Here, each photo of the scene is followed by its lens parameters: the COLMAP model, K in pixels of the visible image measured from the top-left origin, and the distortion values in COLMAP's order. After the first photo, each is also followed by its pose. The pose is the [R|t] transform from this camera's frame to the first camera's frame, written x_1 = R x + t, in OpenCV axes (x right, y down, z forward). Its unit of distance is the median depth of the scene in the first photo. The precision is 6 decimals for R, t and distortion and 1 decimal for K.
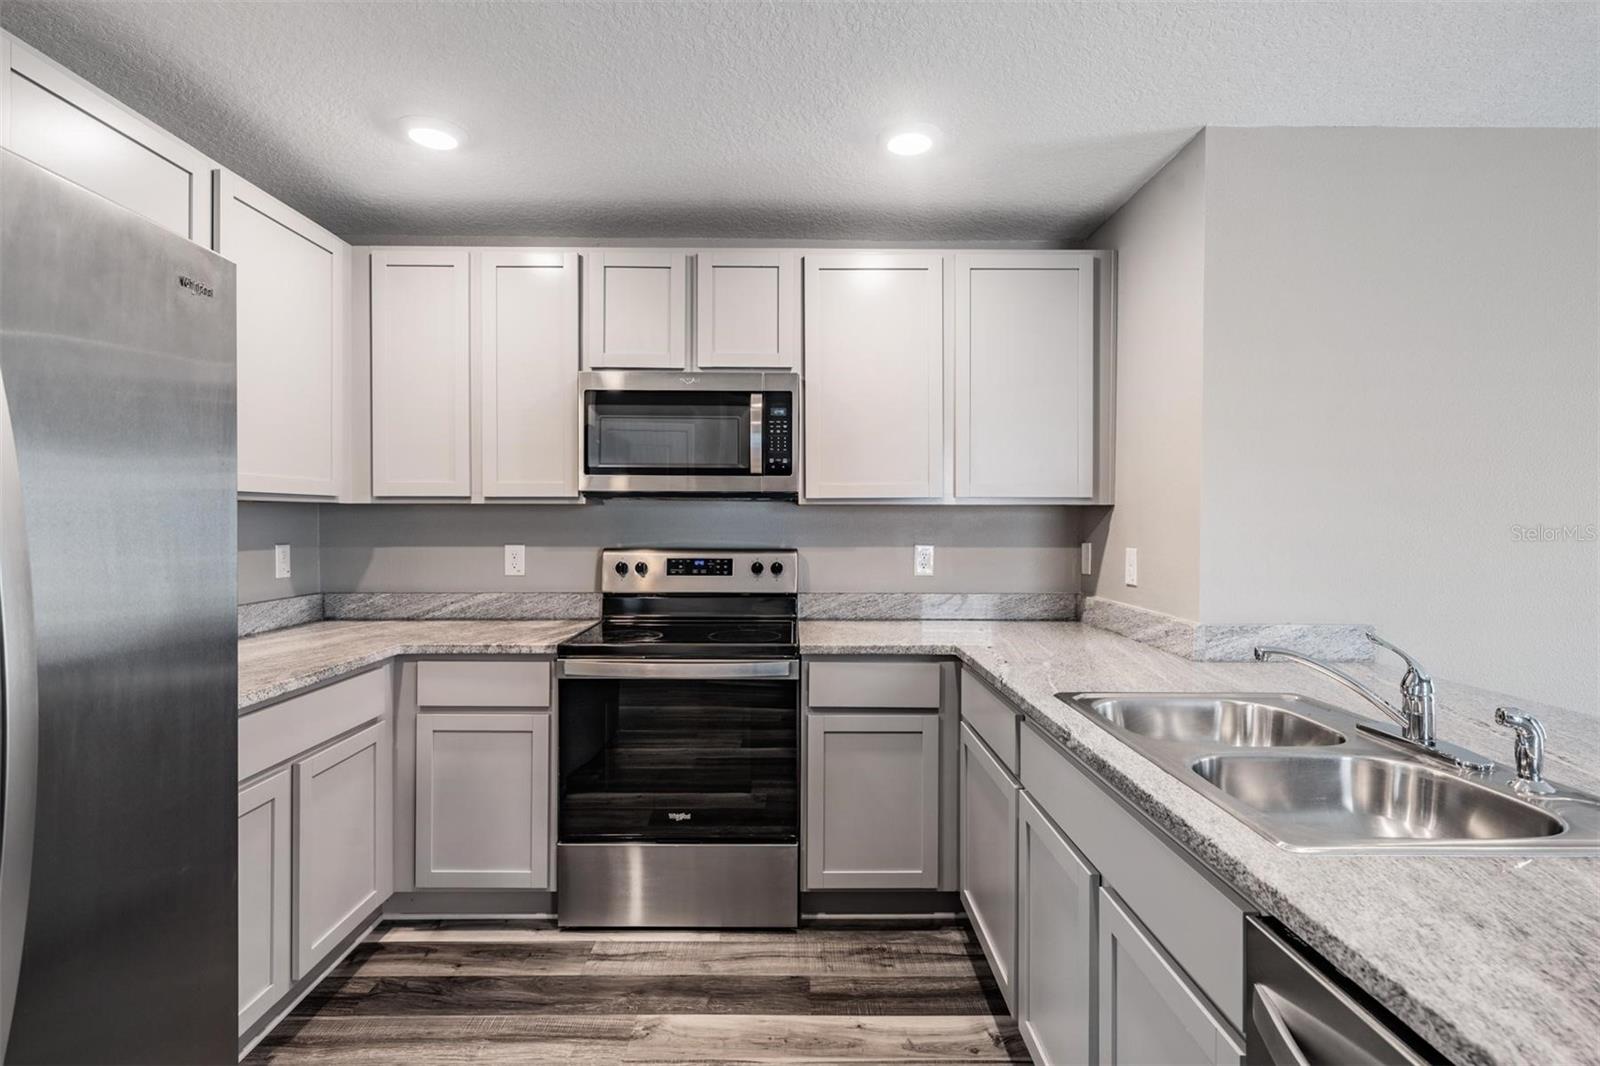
lens RADIAL K [[775.3, 0, 793.2], [0, 775.3, 519.7], [0, 0, 1]] dist [0.002933, -0.001803]
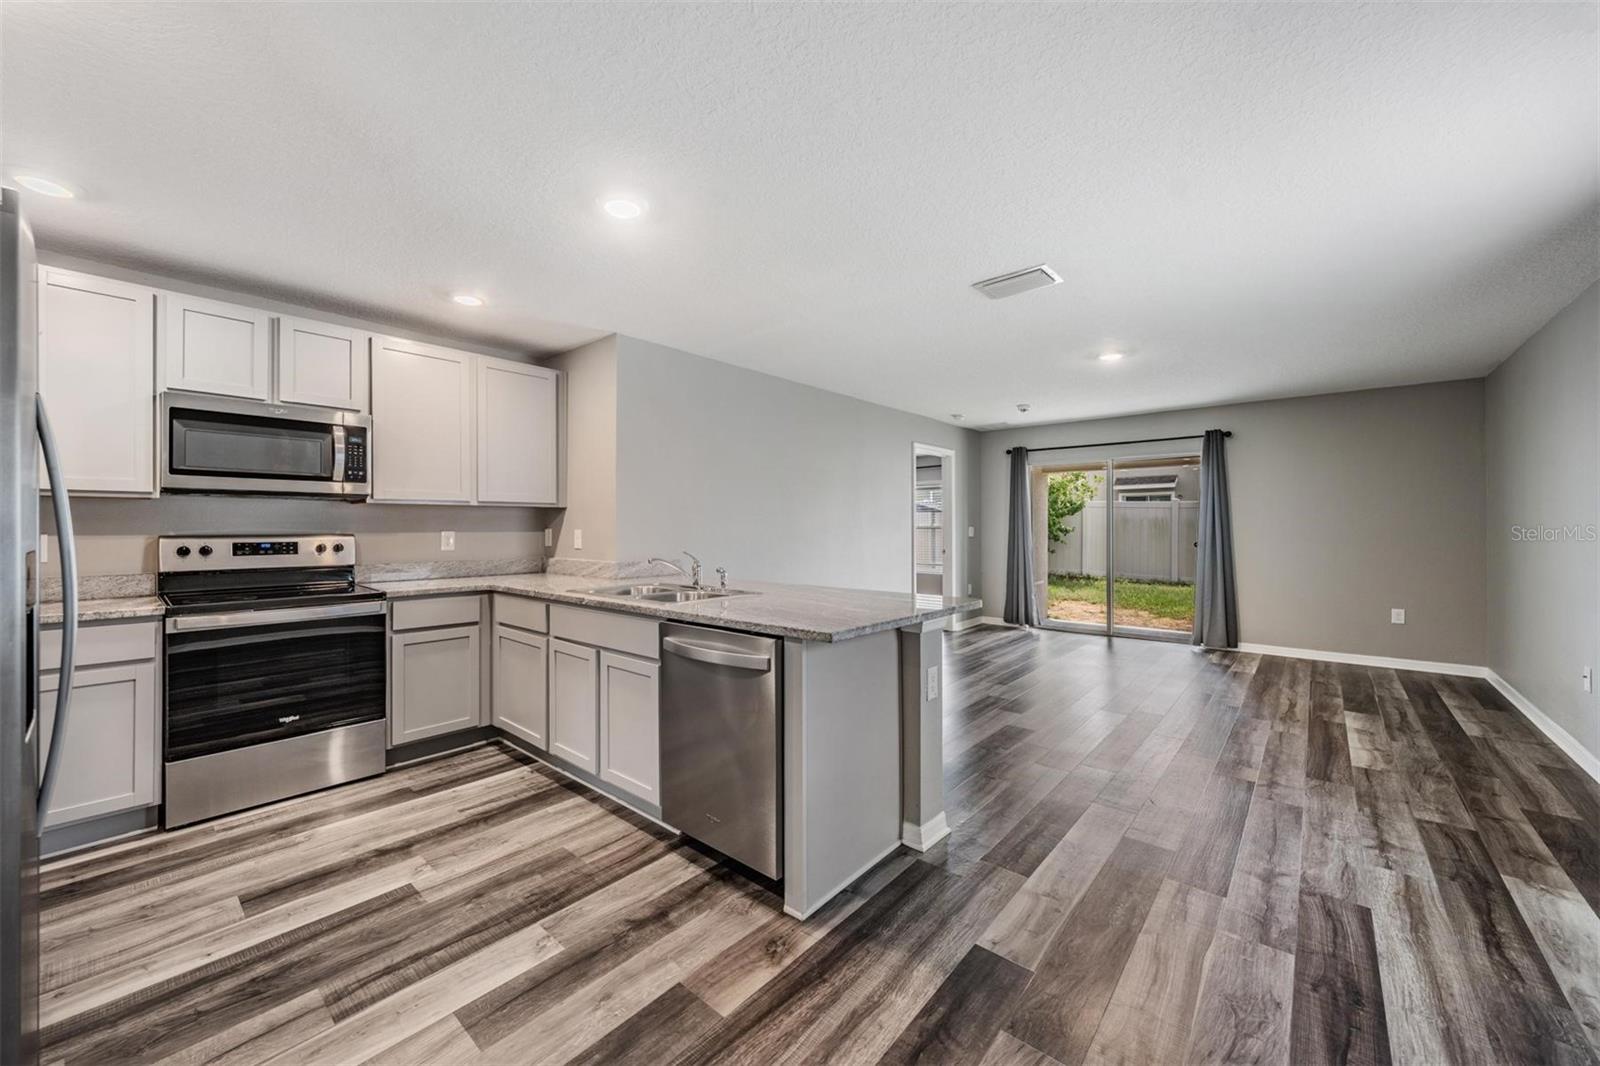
lens RADIAL K [[601.3, 0, 794.8], [0, 601.3, 525.2], [0, 0, 1]] dist [-0.001861, 0.000030]
pose [[0.656619, -0.002248, 0.754219, -0.337546], [0.005012, 0.999986, -0.001383, 0.030333], [-0.754206, 0.004689, 0.656622, -0.390854]]
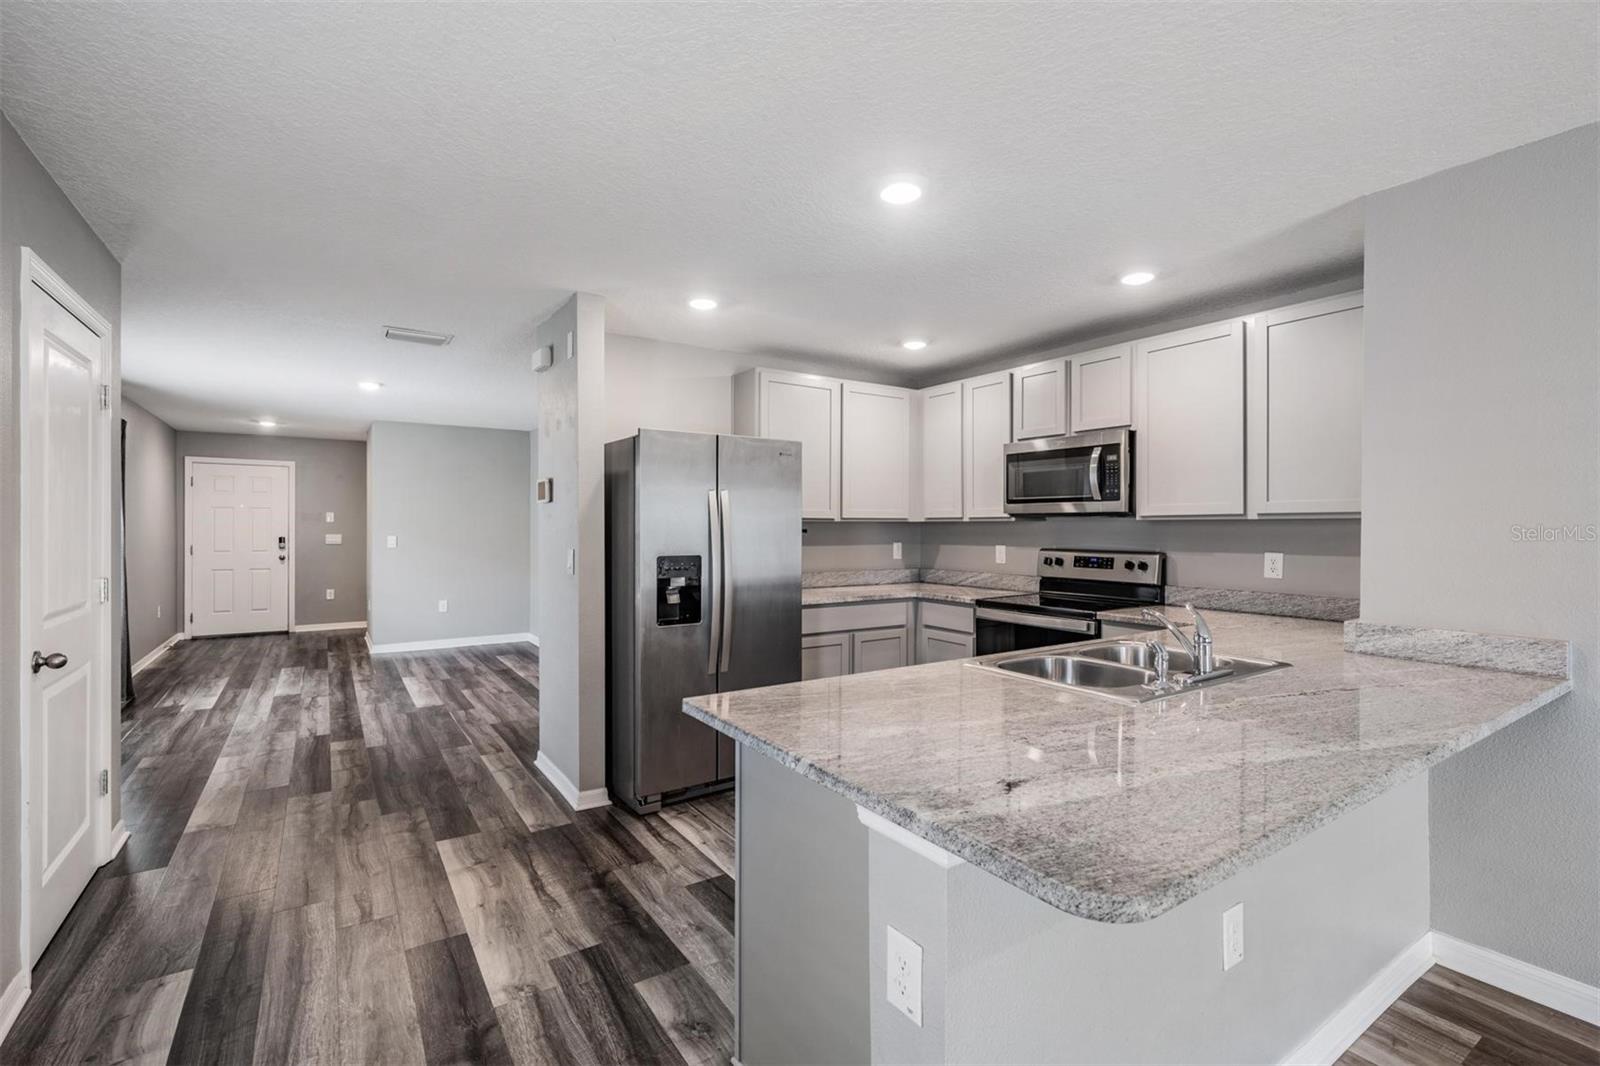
lens RADIAL K [[716.3, 0, 800.7], [0, 716.3, 526.4], [0, 0, 1]] dist [0.000128, 0.000245]
pose [[0.555106, -0.000558, -0.831779, 0.793310], [-0.001993, 0.999996, -0.002000, -0.004561], [0.831777, 0.002768, 0.555103, -0.250844]]
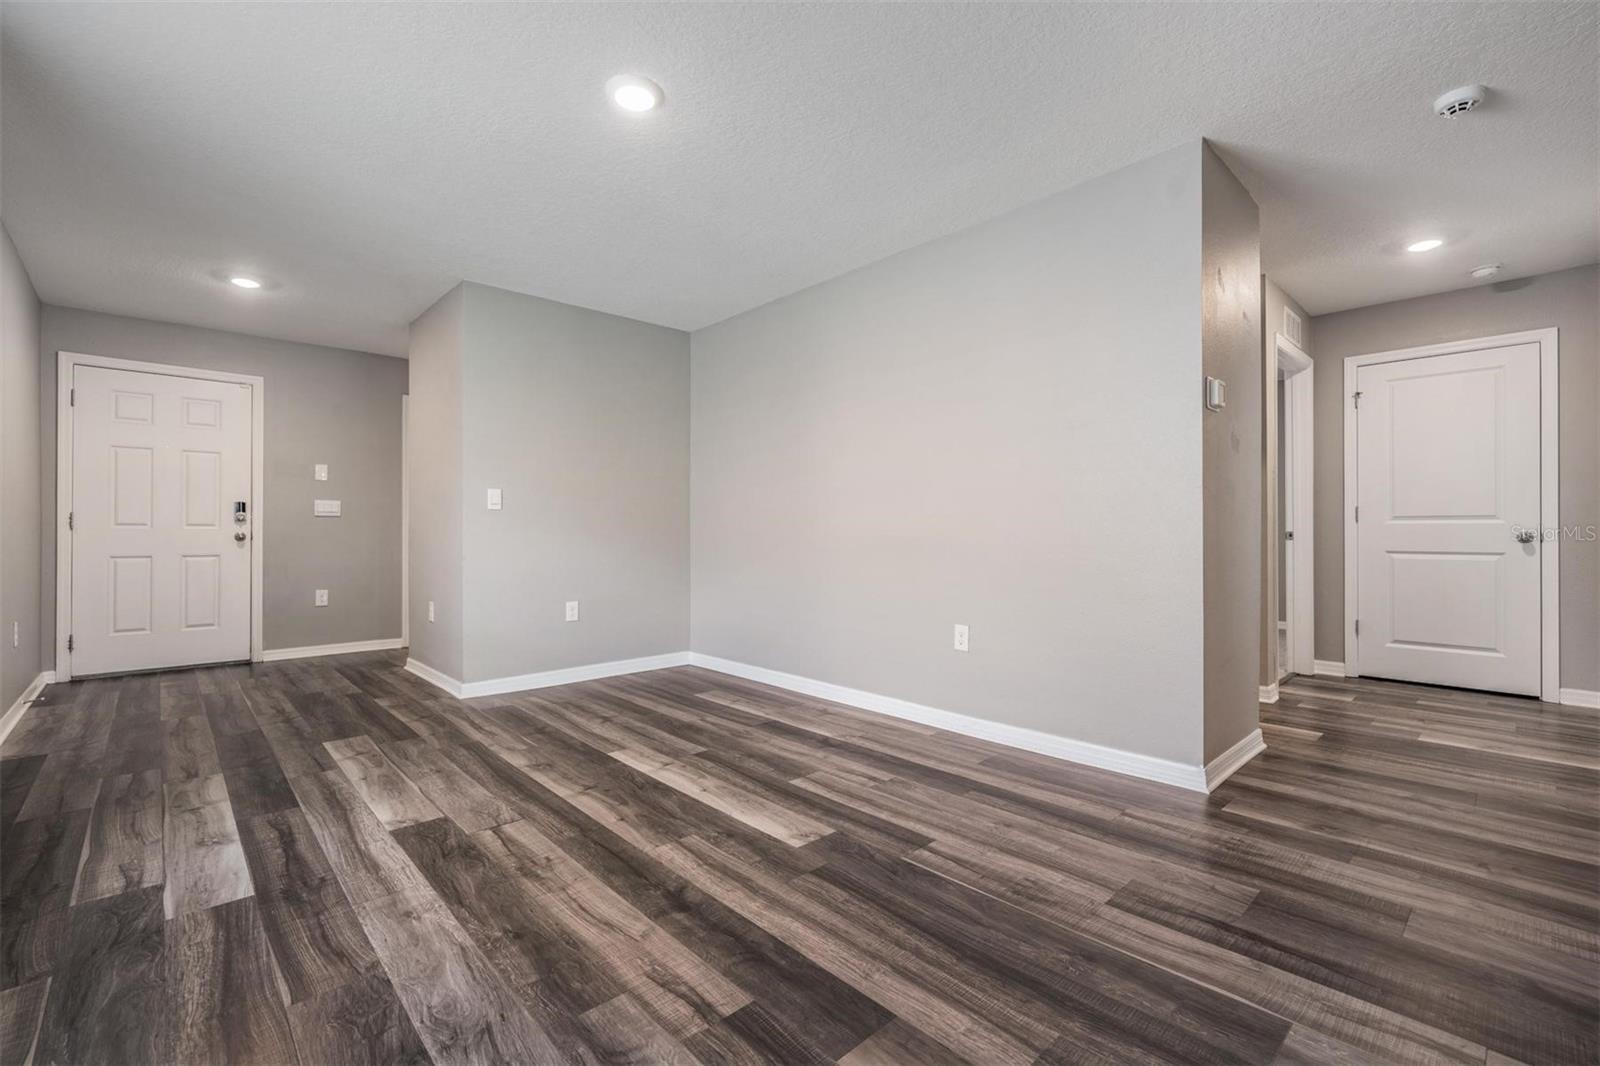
lens RADIAL K [[688.1, 0, 796.1], [0, 688.1, 527.1], [0, 0, 1]] dist [0.001155, 0.000320]
pose [[0.681474, -0.008767, -0.731790, -0.836364], [0.001563, 0.999943, -0.010524, 0.130957], [0.731841, 0.006028, 0.681449, -0.573311]]
